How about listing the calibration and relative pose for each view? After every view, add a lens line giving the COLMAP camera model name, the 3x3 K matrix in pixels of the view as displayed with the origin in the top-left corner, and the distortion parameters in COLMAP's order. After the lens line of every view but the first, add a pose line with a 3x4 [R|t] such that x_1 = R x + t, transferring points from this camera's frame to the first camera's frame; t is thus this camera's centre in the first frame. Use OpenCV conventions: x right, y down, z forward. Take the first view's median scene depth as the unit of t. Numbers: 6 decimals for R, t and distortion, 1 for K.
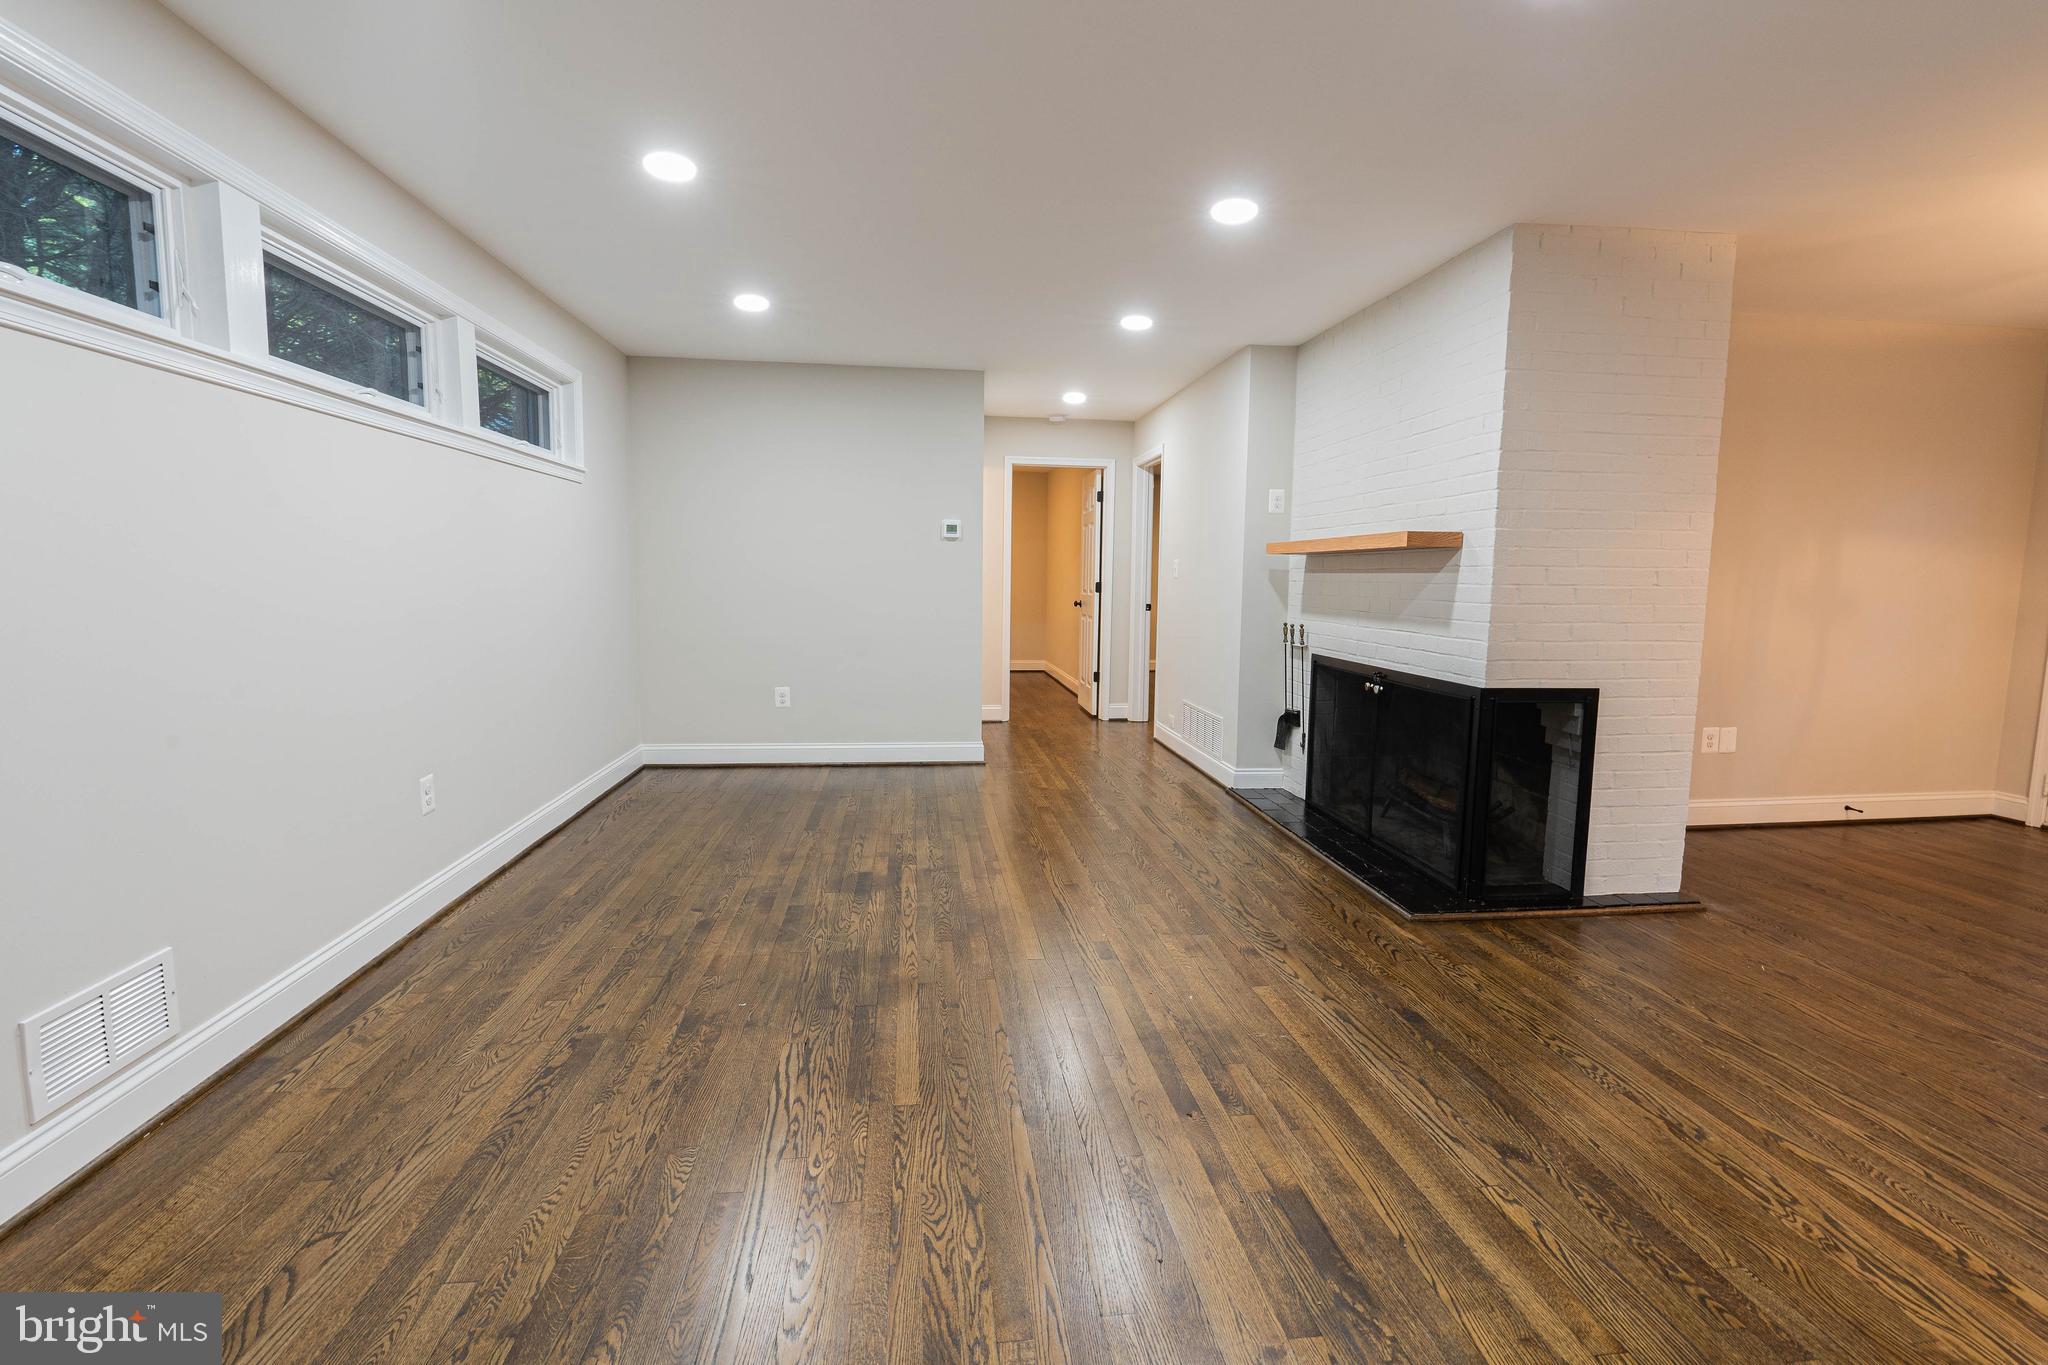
lens RADIAL K [[928.8, 0, 1027.0], [0, 928.8, 675.2], [0, 0, 1]] dist [-0.010876, 0.004489]
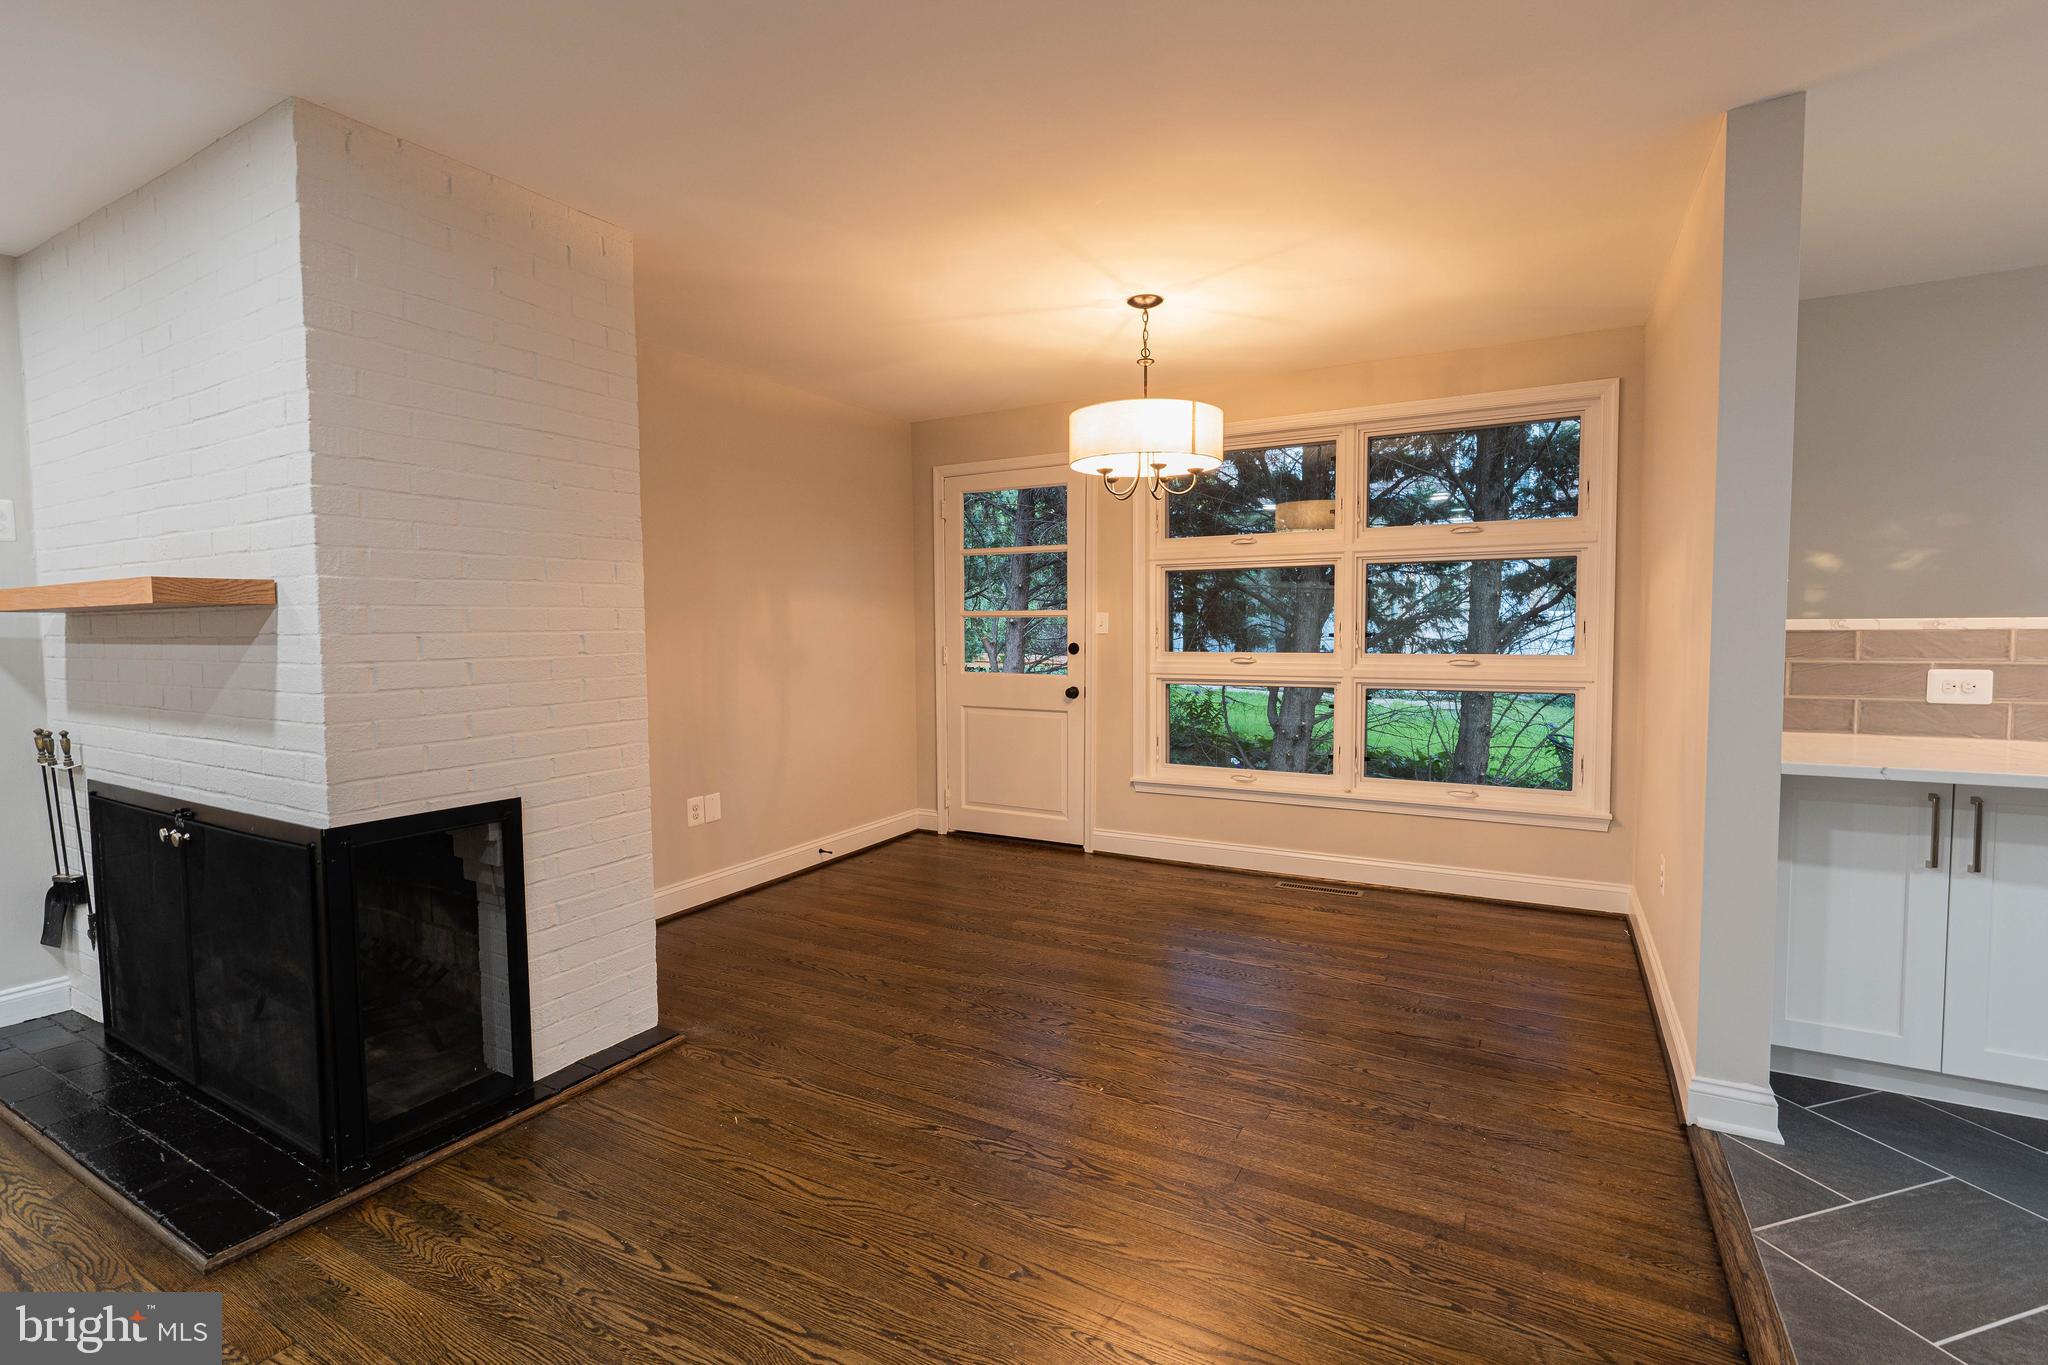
lens RADIAL K [[928.8, 0, 1035.4], [0, 928.8, 675.7], [0, 0, 1]] dist [-0.010876, 0.004489]
pose [[0.588438, -0.062145, 0.806151, 0.272951], [0.102166, 0.994765, 0.002111, -0.040926], [-0.802062, 0.081119, 0.591707, 0.233986]]
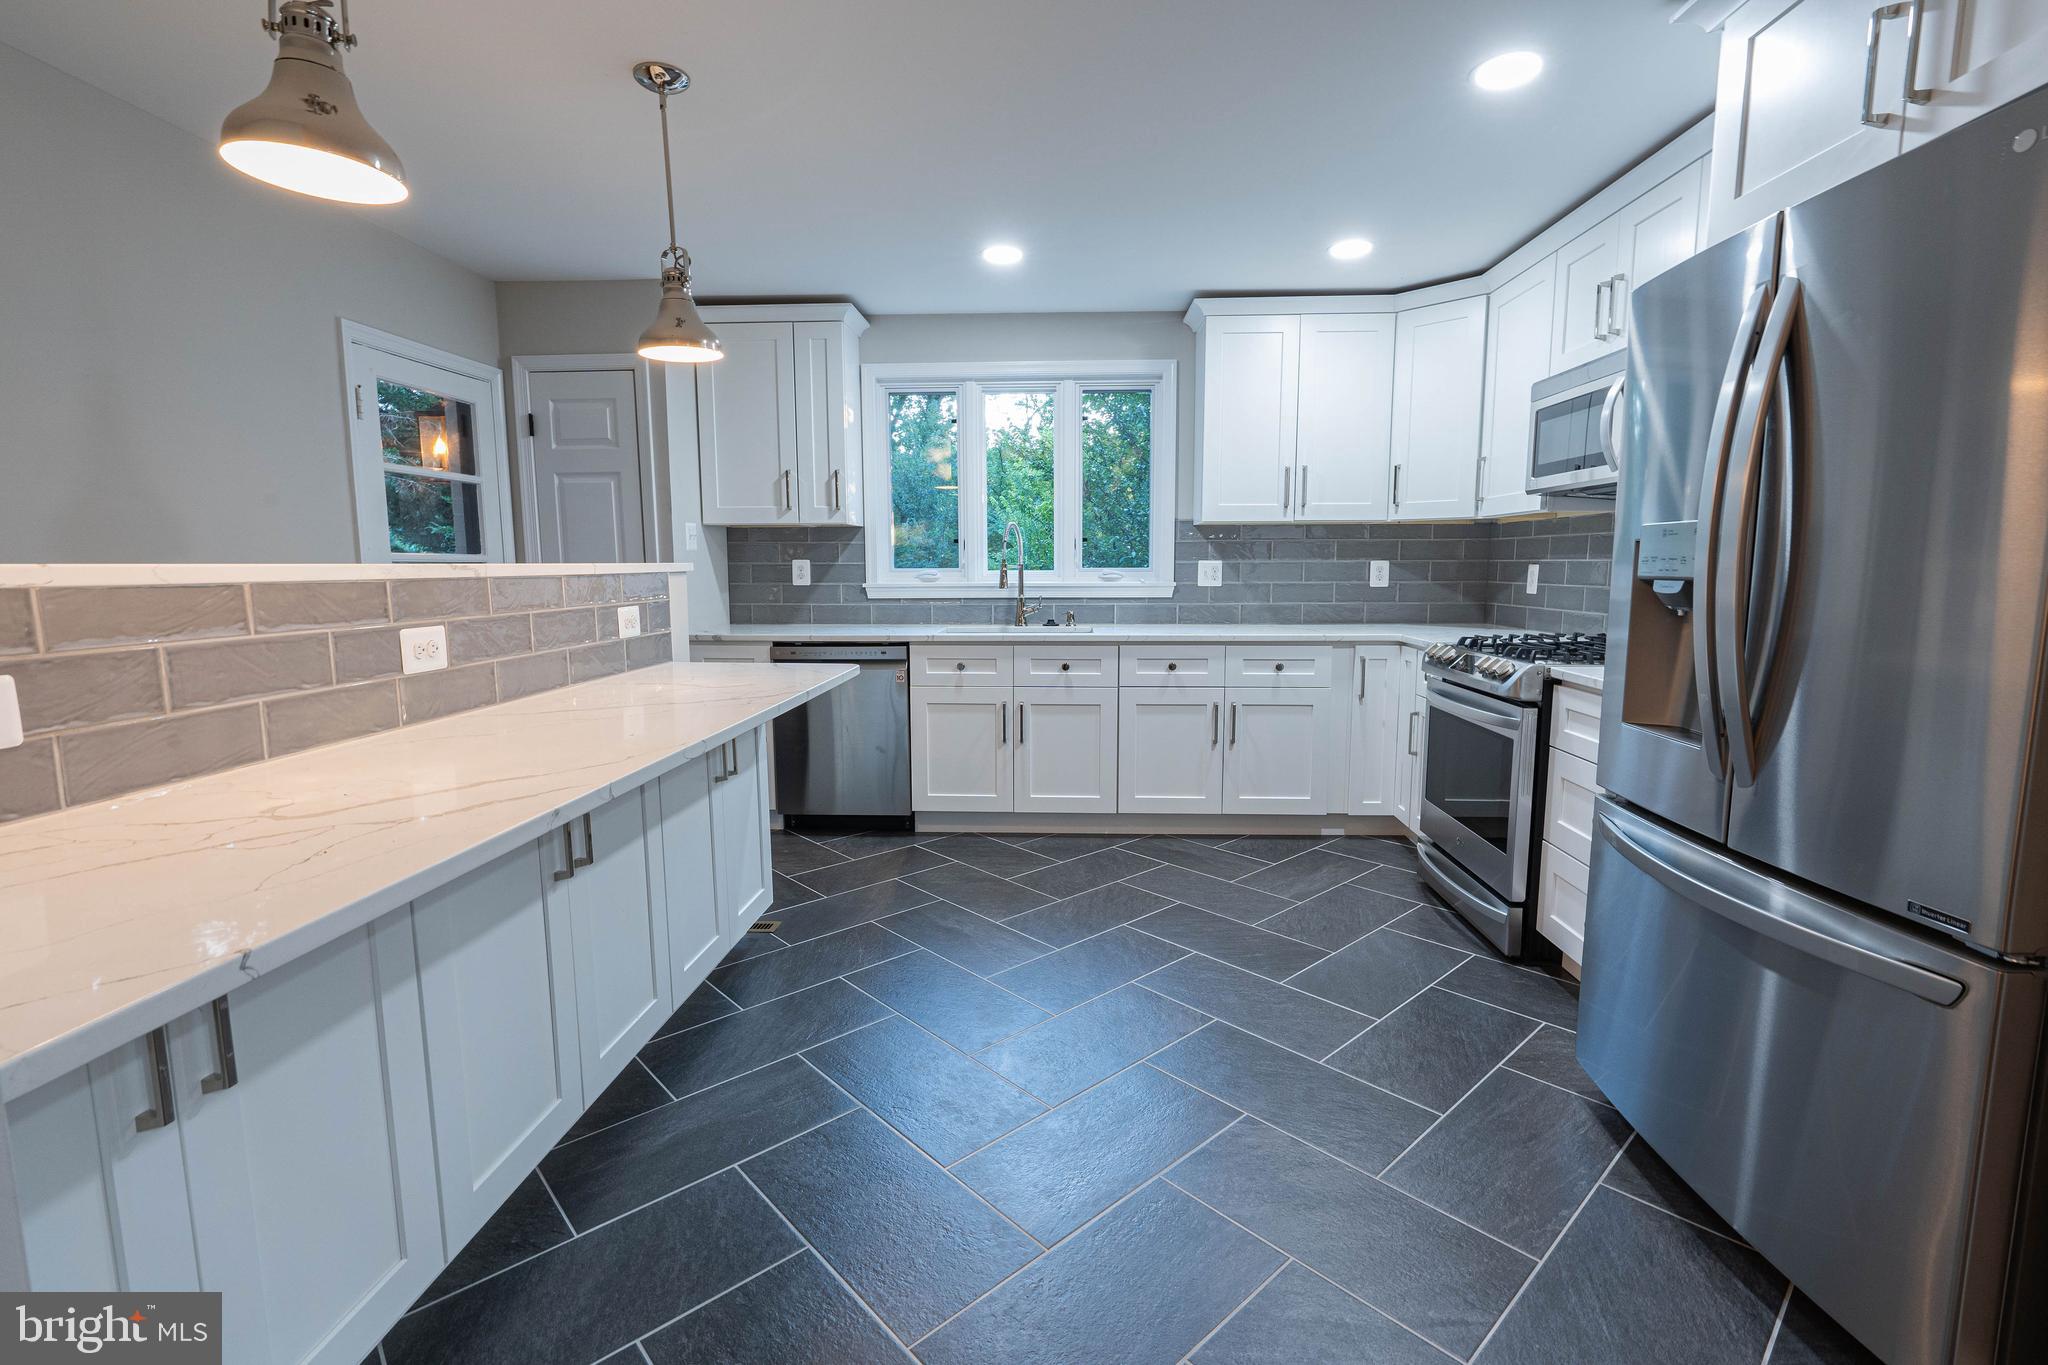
lens RADIAL K [[928.8, 0, 1033.2], [0, 928.8, 676.2], [0, 0, 1]] dist [-0.010876, 0.004489]
pose [[-0.985089, -0.026127, 0.170052, 0.857190], [0.013113, 0.974125, 0.225631, -0.039192], [-0.171547, 0.224497, -0.959256, 0.324590]]
